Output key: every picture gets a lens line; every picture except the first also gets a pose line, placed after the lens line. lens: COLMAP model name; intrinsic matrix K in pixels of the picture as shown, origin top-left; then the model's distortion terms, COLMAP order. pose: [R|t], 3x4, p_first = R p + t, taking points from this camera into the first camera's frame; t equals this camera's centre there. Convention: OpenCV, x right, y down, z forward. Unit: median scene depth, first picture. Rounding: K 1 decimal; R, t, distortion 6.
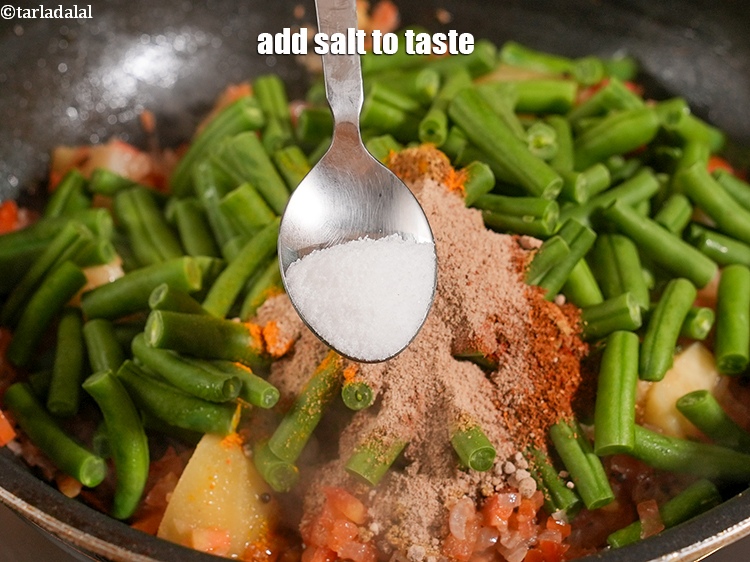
lens RADIAL K [[2300.3, 0, 375.0], [0, 2300.3, 281.0], [0, 0, 1]] dist [-0.038404, 2.896228]
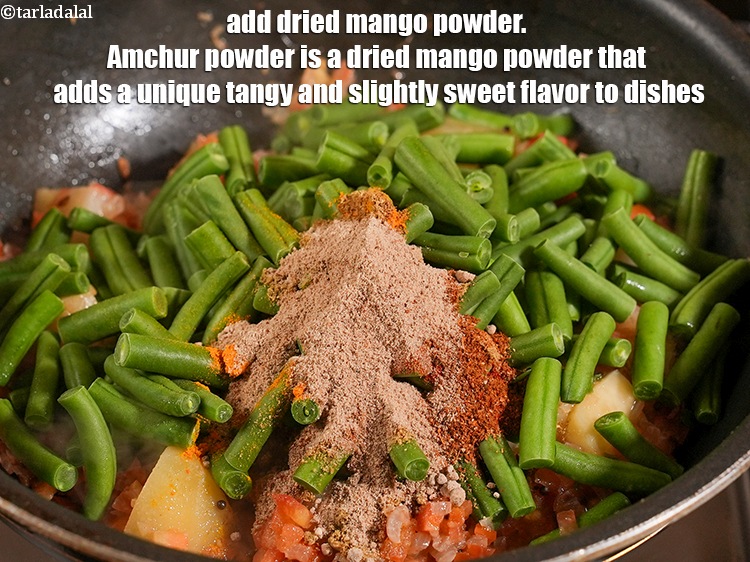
lens RADIAL K [[2300.3, 0, 375.0], [0, 2300.3, 281.0], [0, 0, 1]] dist [-0.038404, 2.896228]
pose [[0.999883, 0.014973, 0.002980, 0.021019], [-0.014866, 0.999344, -0.033014, 0.022519], [-0.003472, 0.032966, 0.999450, -0.103762]]
